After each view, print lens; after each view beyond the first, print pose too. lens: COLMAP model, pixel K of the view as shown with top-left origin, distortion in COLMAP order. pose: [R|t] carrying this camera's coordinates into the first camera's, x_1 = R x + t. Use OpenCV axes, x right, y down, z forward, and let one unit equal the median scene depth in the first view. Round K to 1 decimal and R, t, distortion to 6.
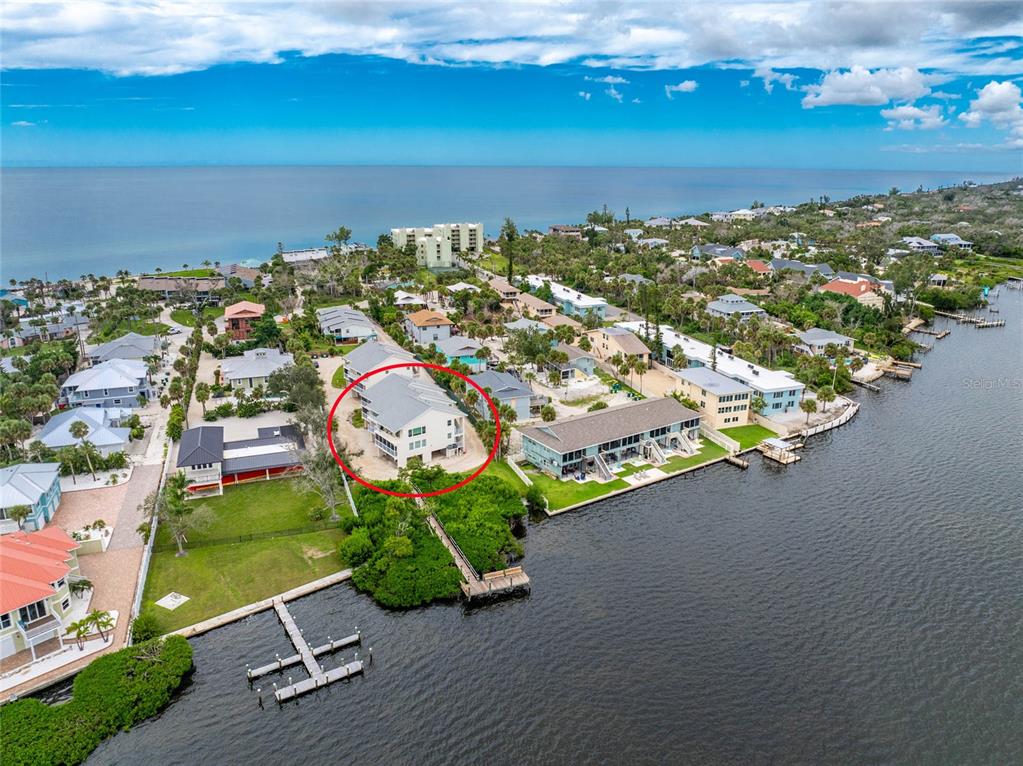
lens RADIAL K [[720.9, 0, 511.5], [0, 720.9, 383.0], [0, 0, 1]] dist [-0.038553, 0.009394]
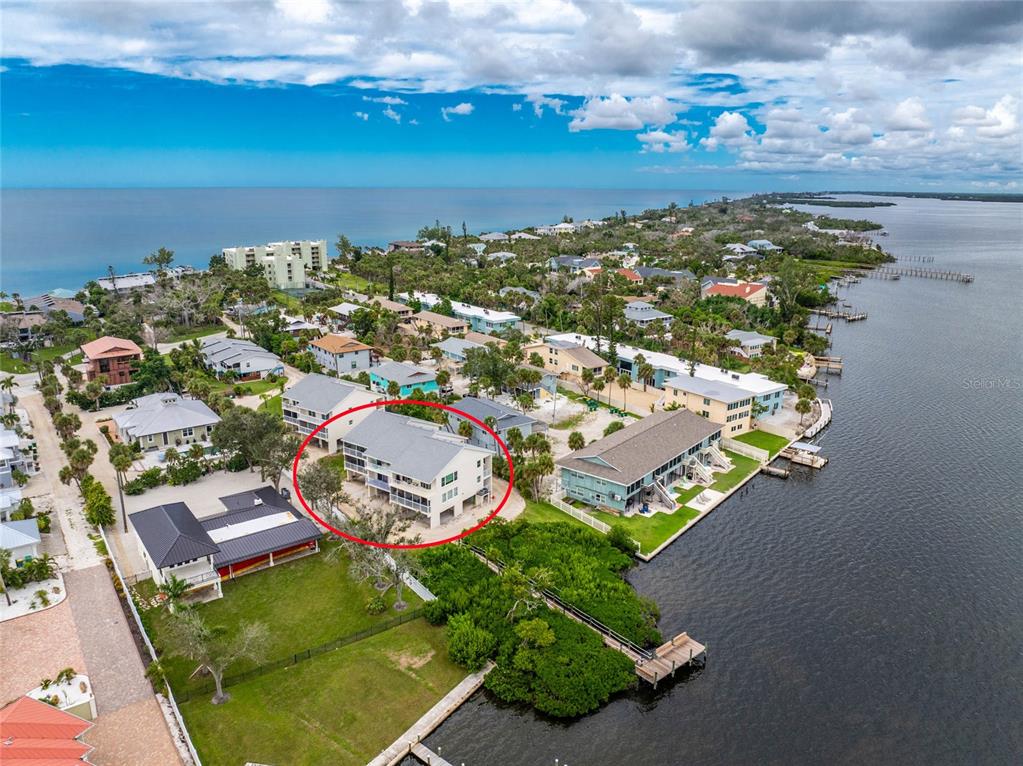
lens RADIAL K [[720.9, 0, 511.5], [0, 720.9, 383.0], [0, 0, 1]] dist [-0.038553, 0.009394]
pose [[0.955514, -0.076316, 0.284903, -0.218894], [0.084082, 0.996344, -0.015107, -0.016633], [-0.282708, 0.038390, 0.958437, 0.152156]]
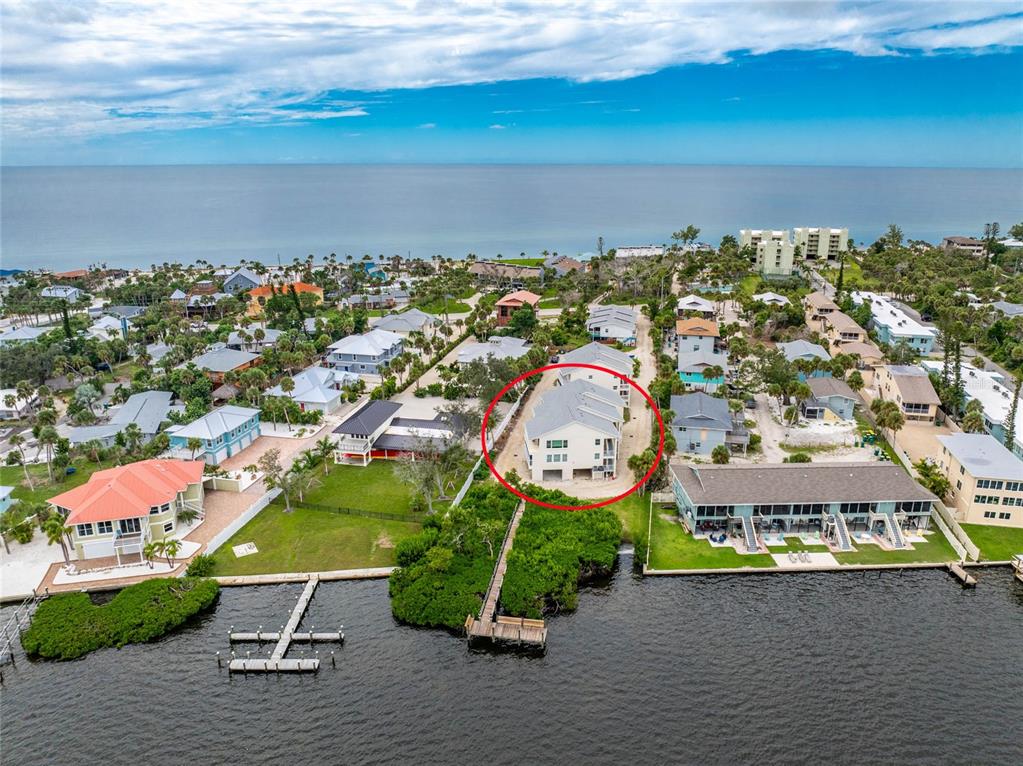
lens RADIAL K [[720.9, 0, 511.5], [0, 720.9, 383.0], [0, 0, 1]] dist [-0.038553, 0.009394]
pose [[0.845391, 0.152896, -0.511798, 0.212397], [-0.152446, 0.987369, 0.043158, -0.030922], [0.511932, 0.041536, 0.858021, 0.135051]]
